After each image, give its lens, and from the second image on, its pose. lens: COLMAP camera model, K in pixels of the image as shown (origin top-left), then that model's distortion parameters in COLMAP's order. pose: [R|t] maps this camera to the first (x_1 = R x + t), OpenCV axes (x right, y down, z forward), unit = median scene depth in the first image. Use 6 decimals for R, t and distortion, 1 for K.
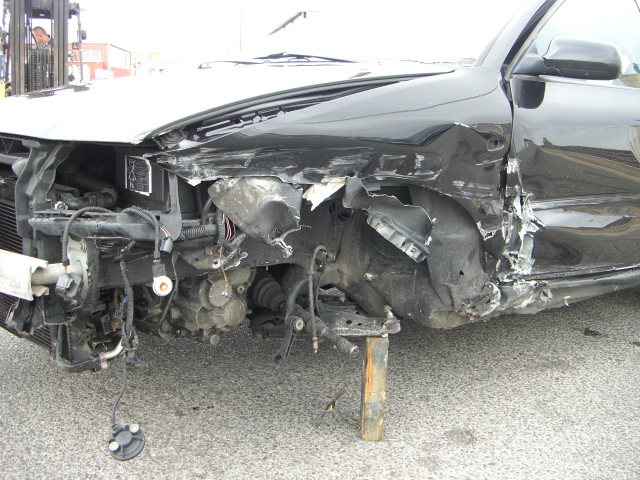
lens RADIAL K [[725.3, 0, 314.6], [0, 725.3, 239.1], [0, 0, 1]] dist [-0.196978, 0.187813]
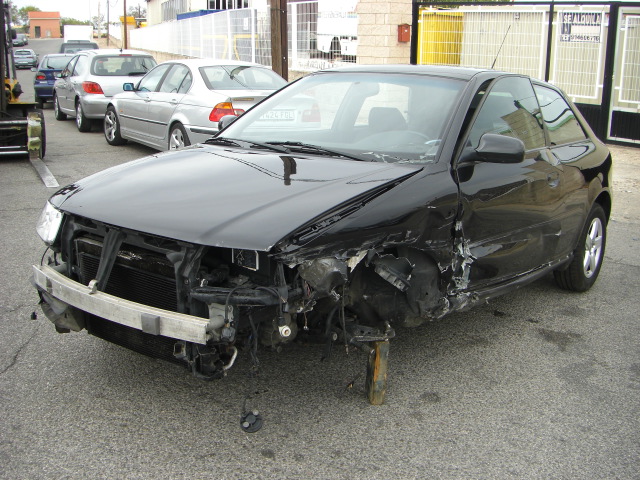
lens RADIAL K [[725.3, 0, 314.6], [0, 725.3, 239.1], [0, 0, 1]] dist [-0.196978, 0.187813]
pose [[0.986305, -0.045824, 0.158436, -0.298890], [0.035070, 0.996929, 0.070019, -0.203213], [-0.161158, -0.063503, 0.984884, -0.528430]]
